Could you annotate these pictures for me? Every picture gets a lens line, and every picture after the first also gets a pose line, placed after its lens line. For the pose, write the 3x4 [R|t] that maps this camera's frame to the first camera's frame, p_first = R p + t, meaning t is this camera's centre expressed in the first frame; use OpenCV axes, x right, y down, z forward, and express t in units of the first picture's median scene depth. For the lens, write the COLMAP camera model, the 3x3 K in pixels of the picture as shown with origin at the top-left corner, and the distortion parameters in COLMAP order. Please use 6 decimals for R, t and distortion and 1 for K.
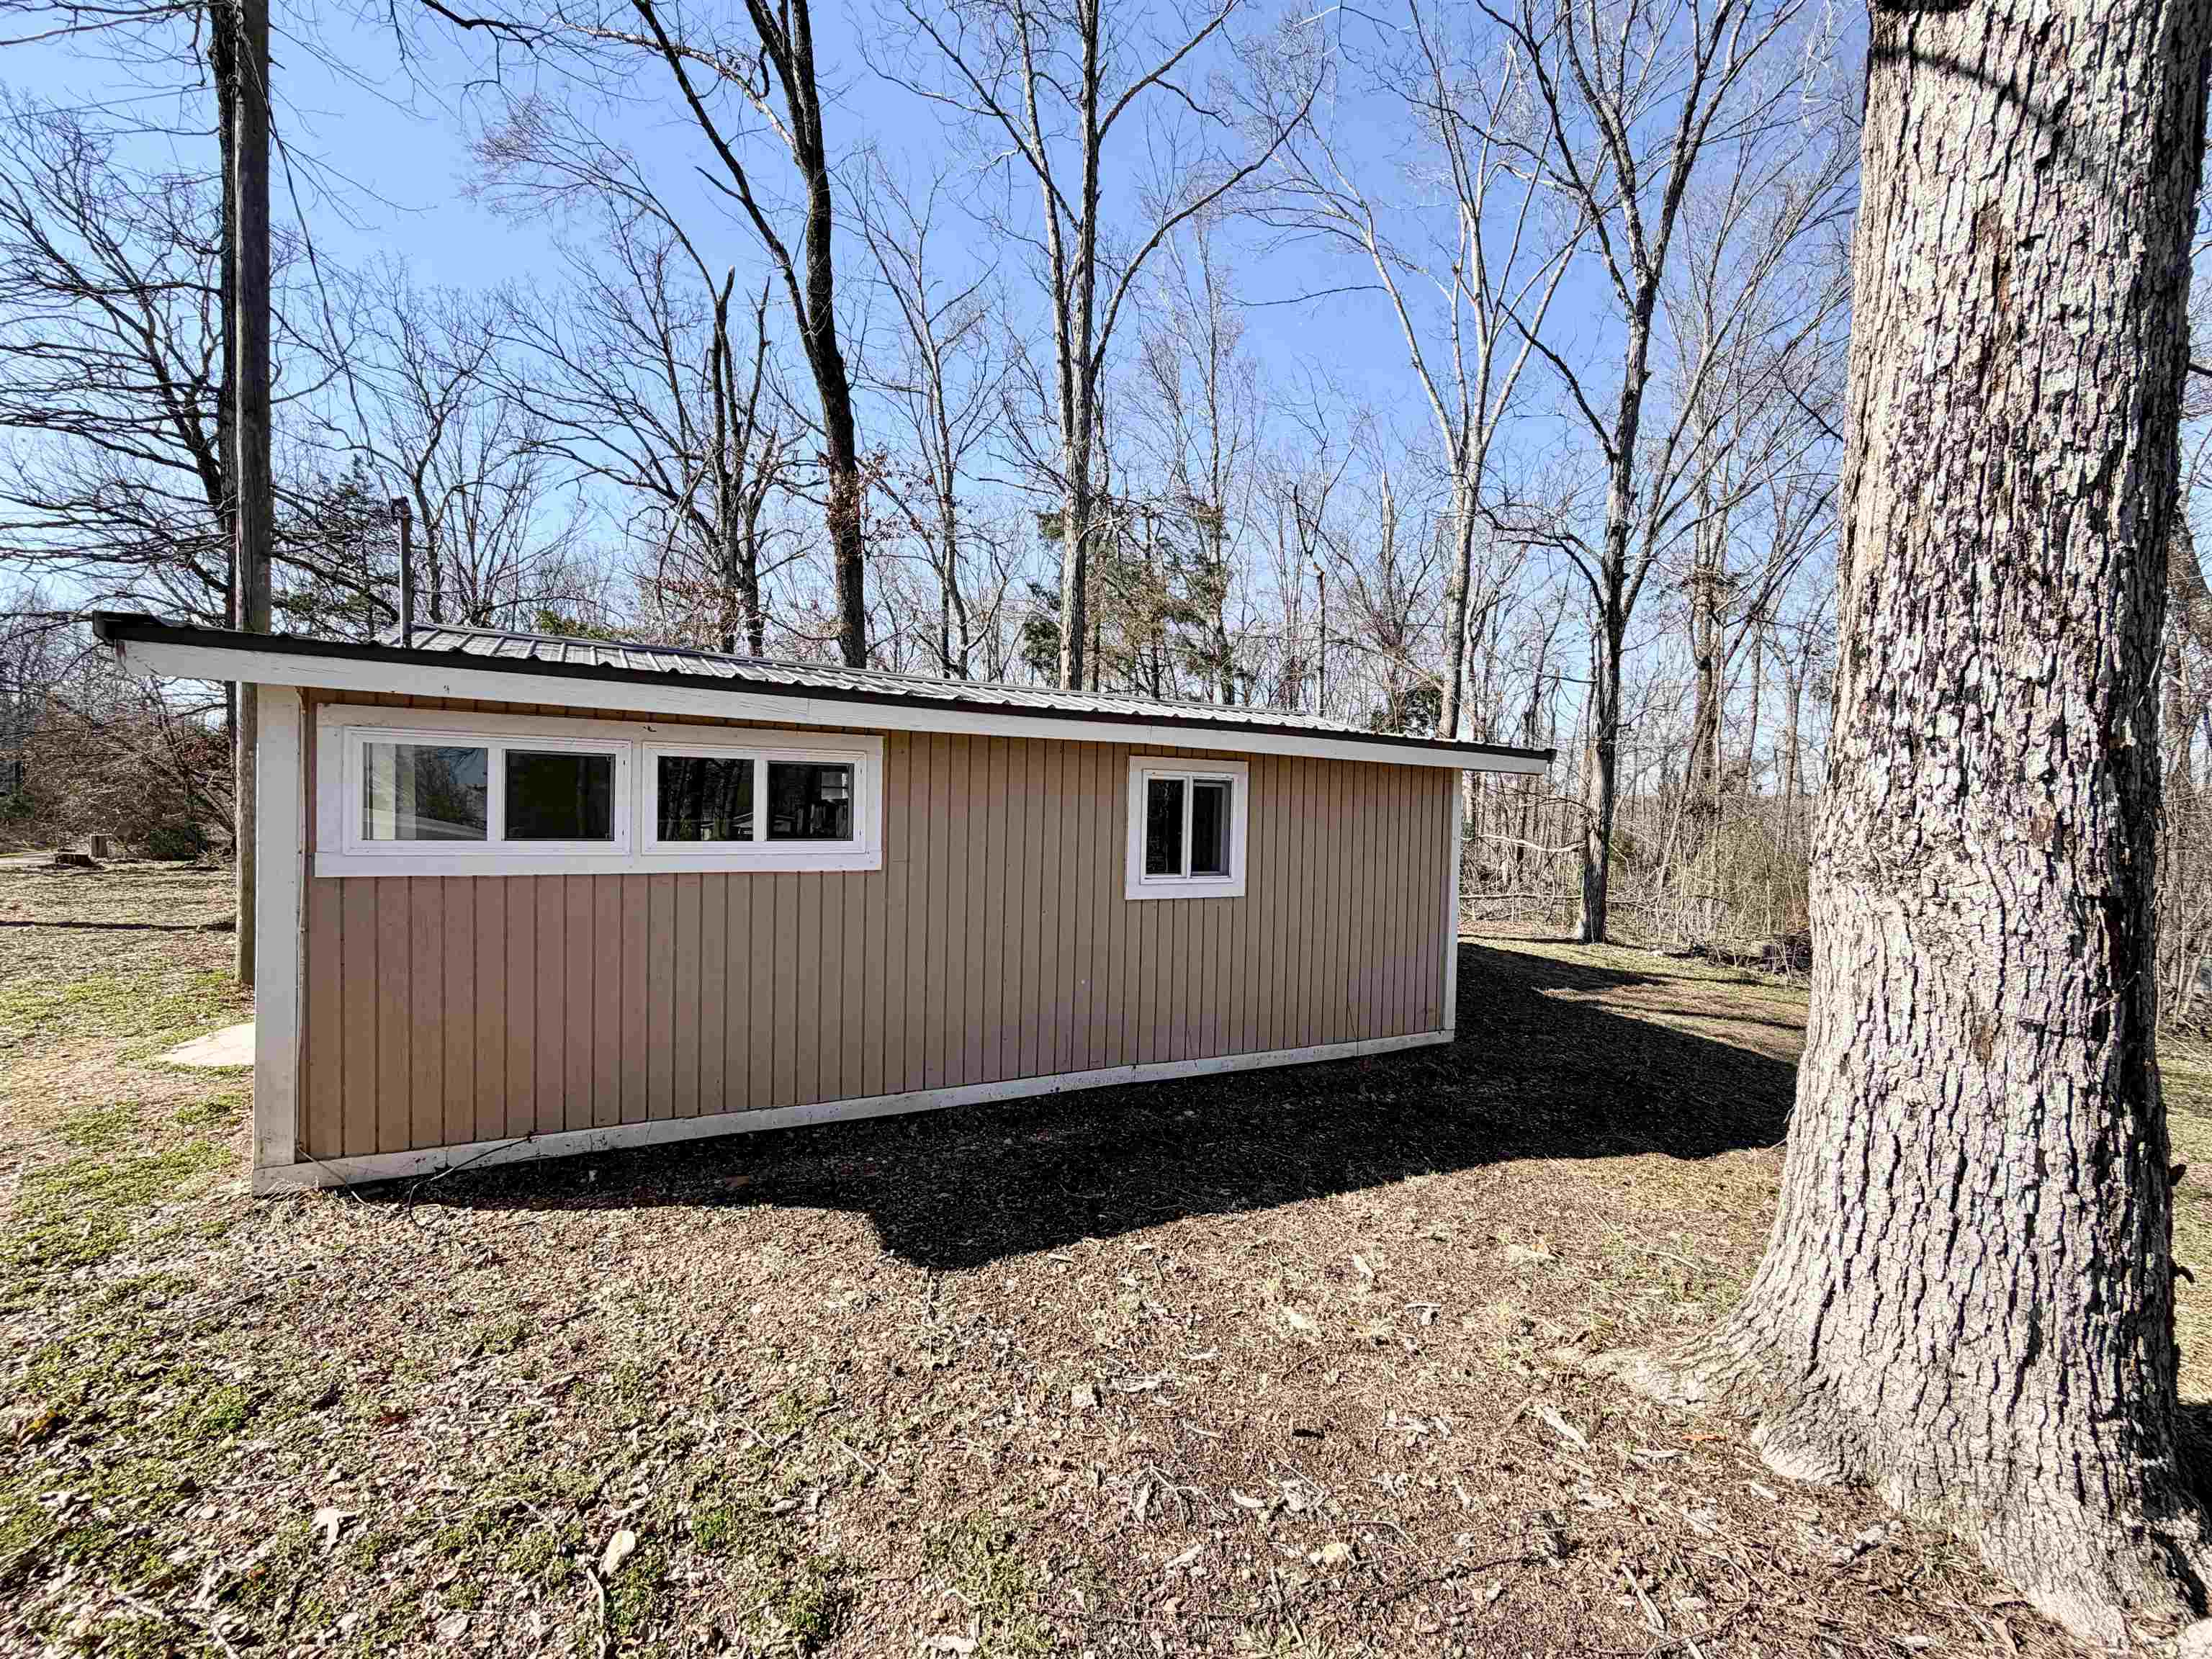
lens RADIAL K [[885.1, 0, 1097.3], [0, 885.1, 833.3], [0, 0, 1]] dist [-0.002481, -0.000267]
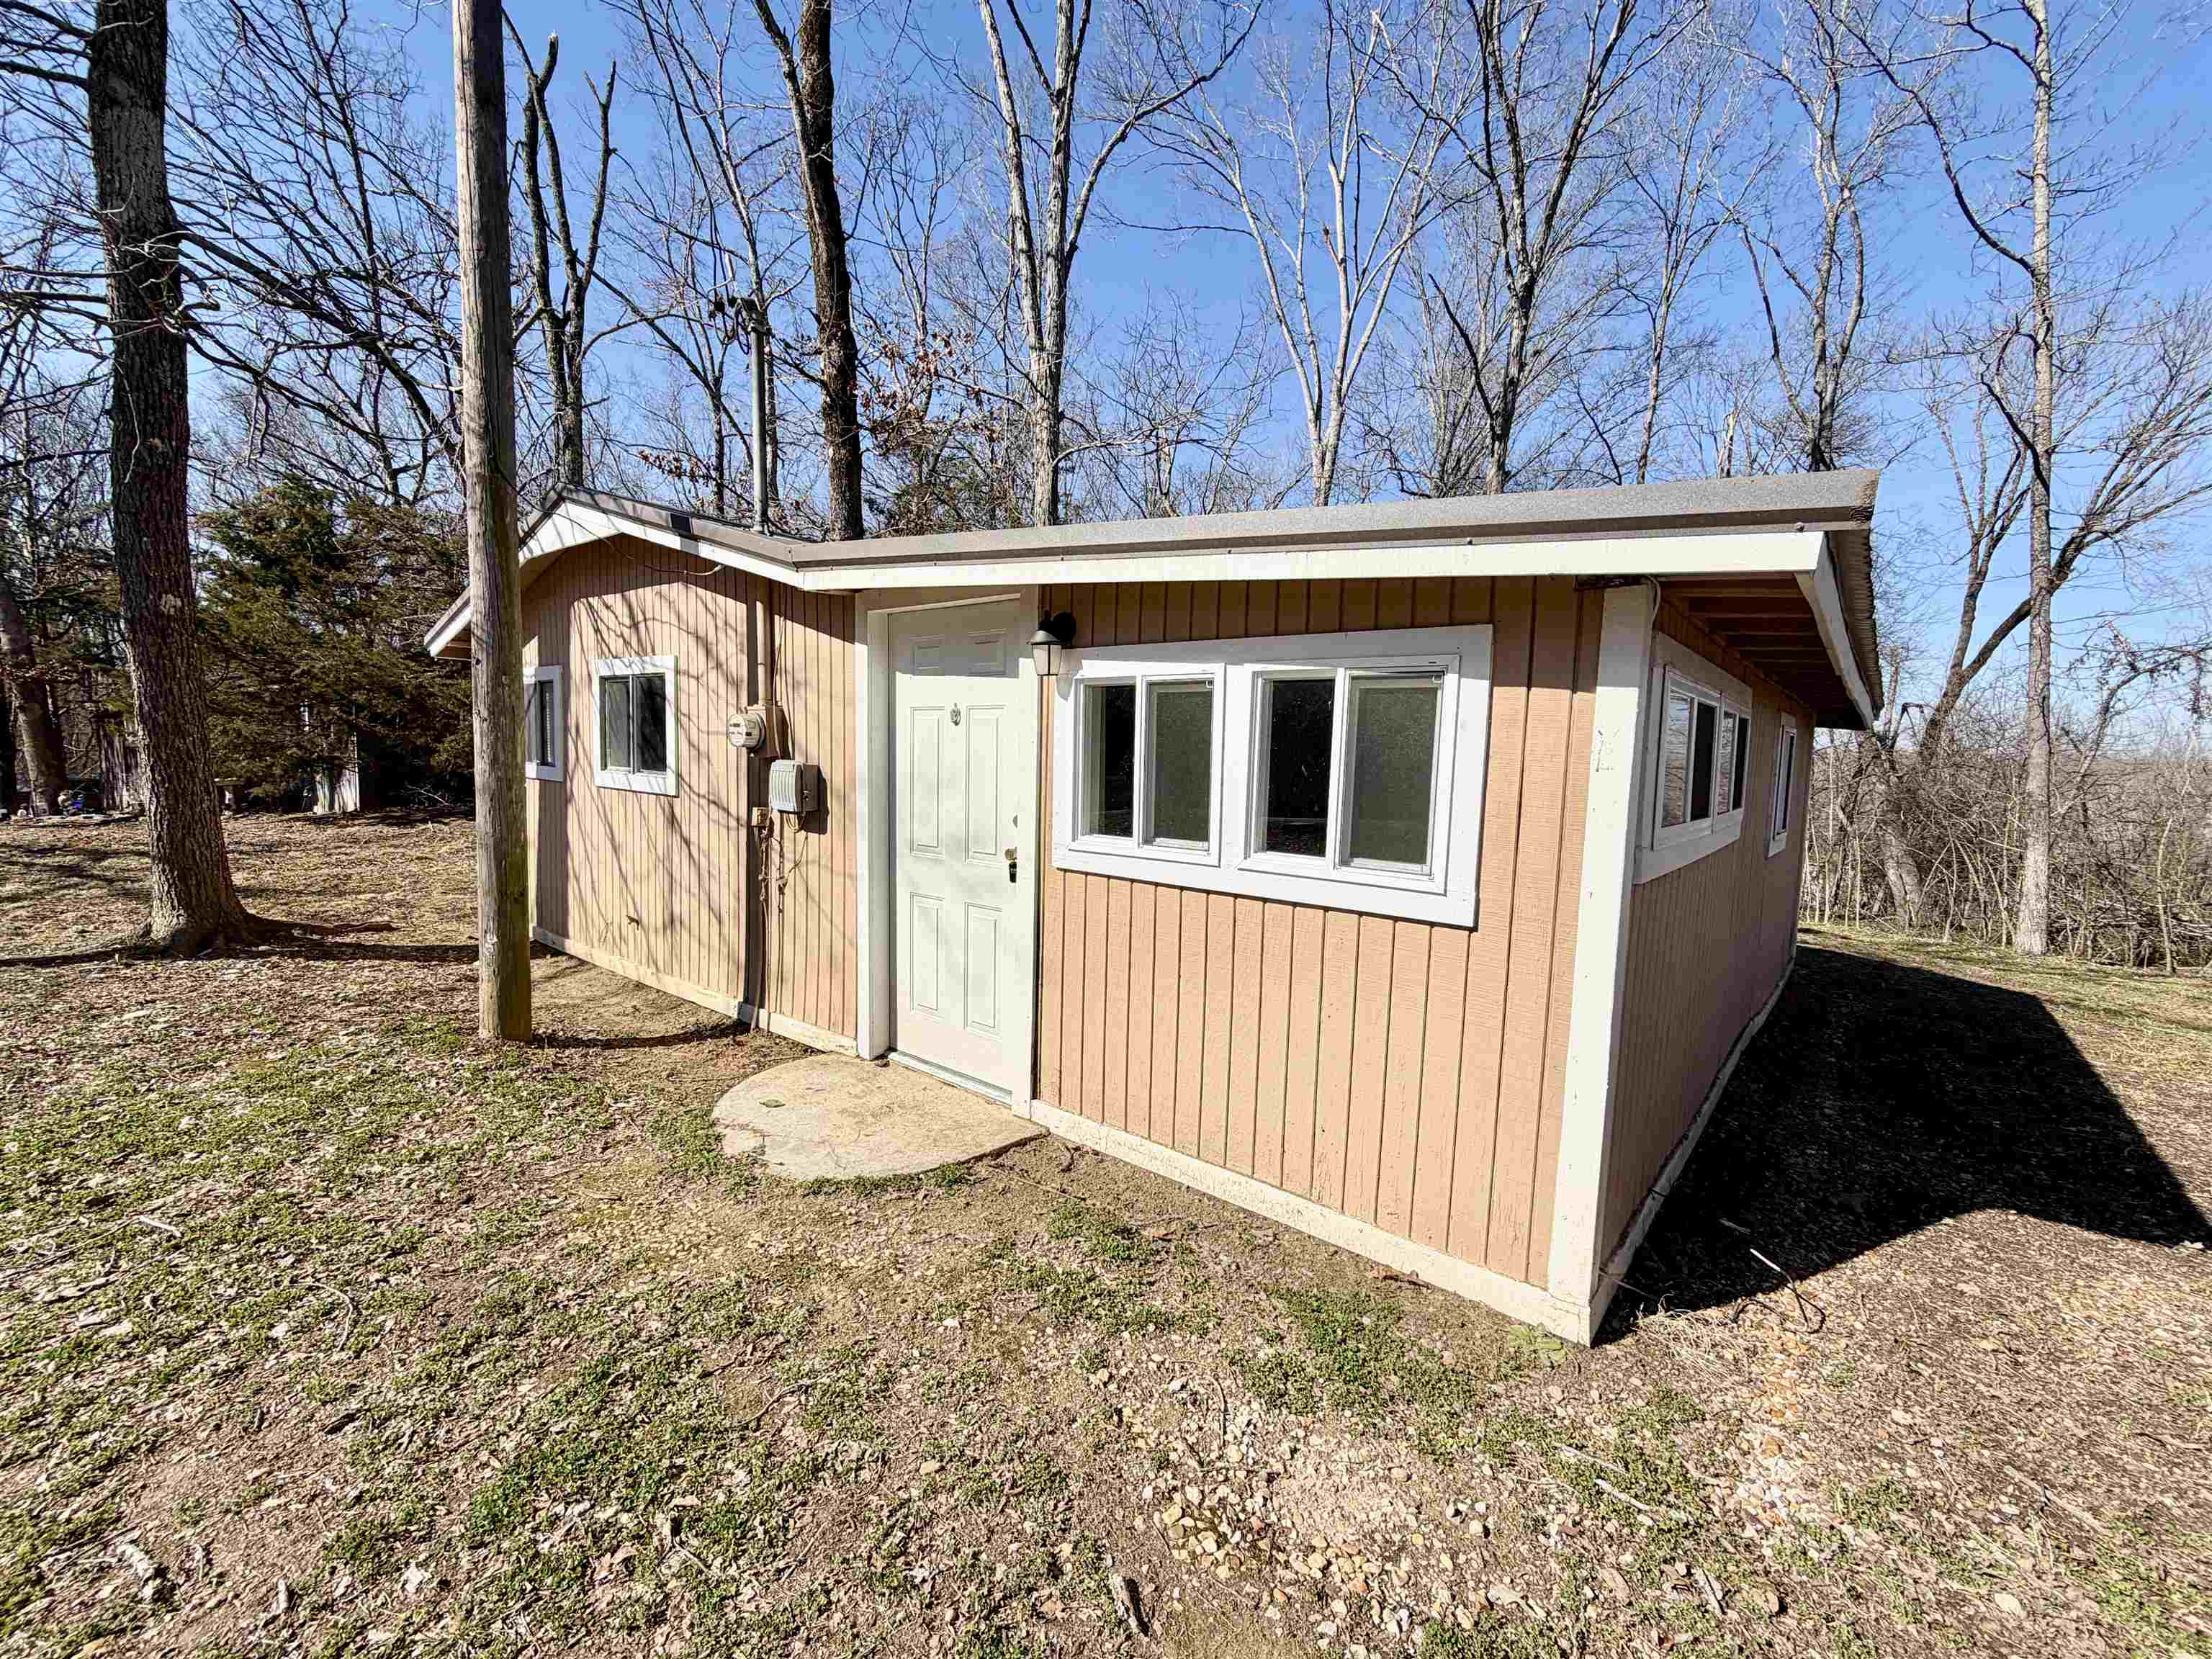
lens RADIAL K [[885.1, 0, 1110.4], [0, 885.1, 826.8], [0, 0, 1]] dist [-0.002481, -0.000267]
pose [[0.935797, -0.034191, 0.350876, -0.377451], [0.012314, 0.997849, 0.064392, -0.014424], [-0.352323, -0.055937, 0.934205, 0.136778]]
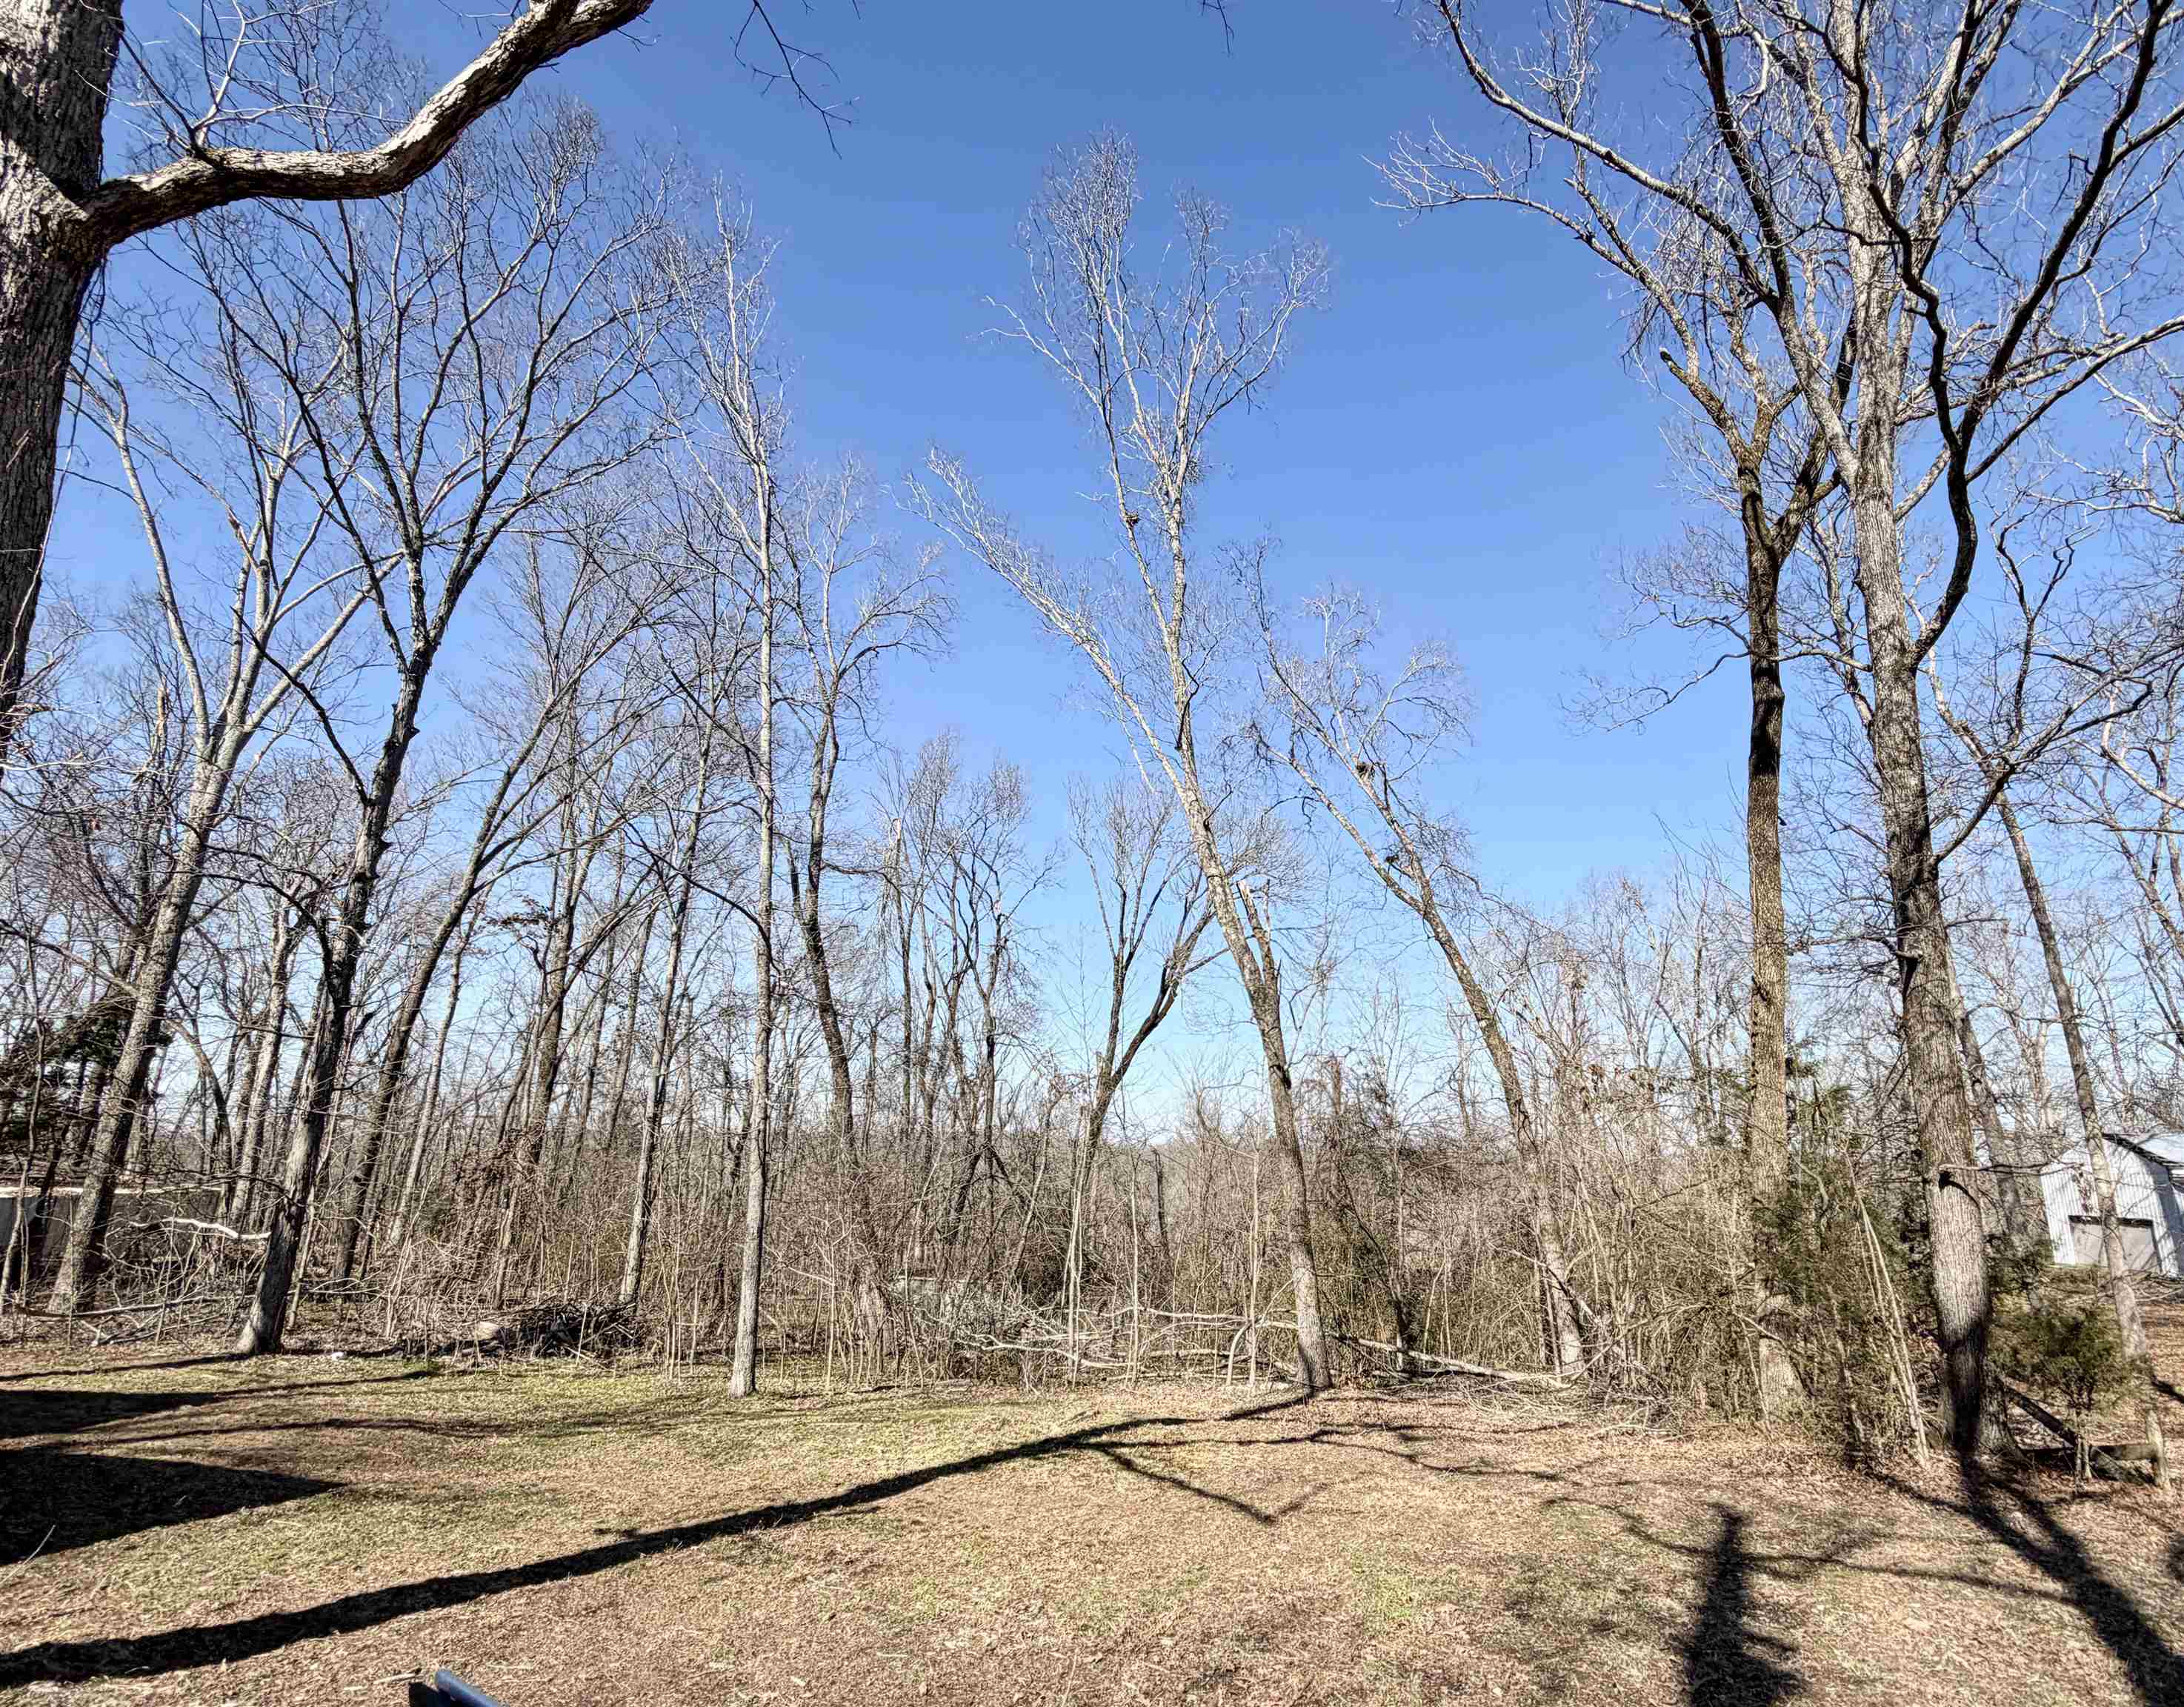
lens RADIAL K [[1099.9, 0, 1201.0], [0, 1099.9, 894.0], [0, 0, 1]] dist [0.000066, -0.000640]
pose [[0.496211, 0.182561, 0.848791, 0.064141], [0.035310, 0.972590, -0.229831, -0.037279], [-0.867484, 0.144015, 0.476164, -0.425349]]
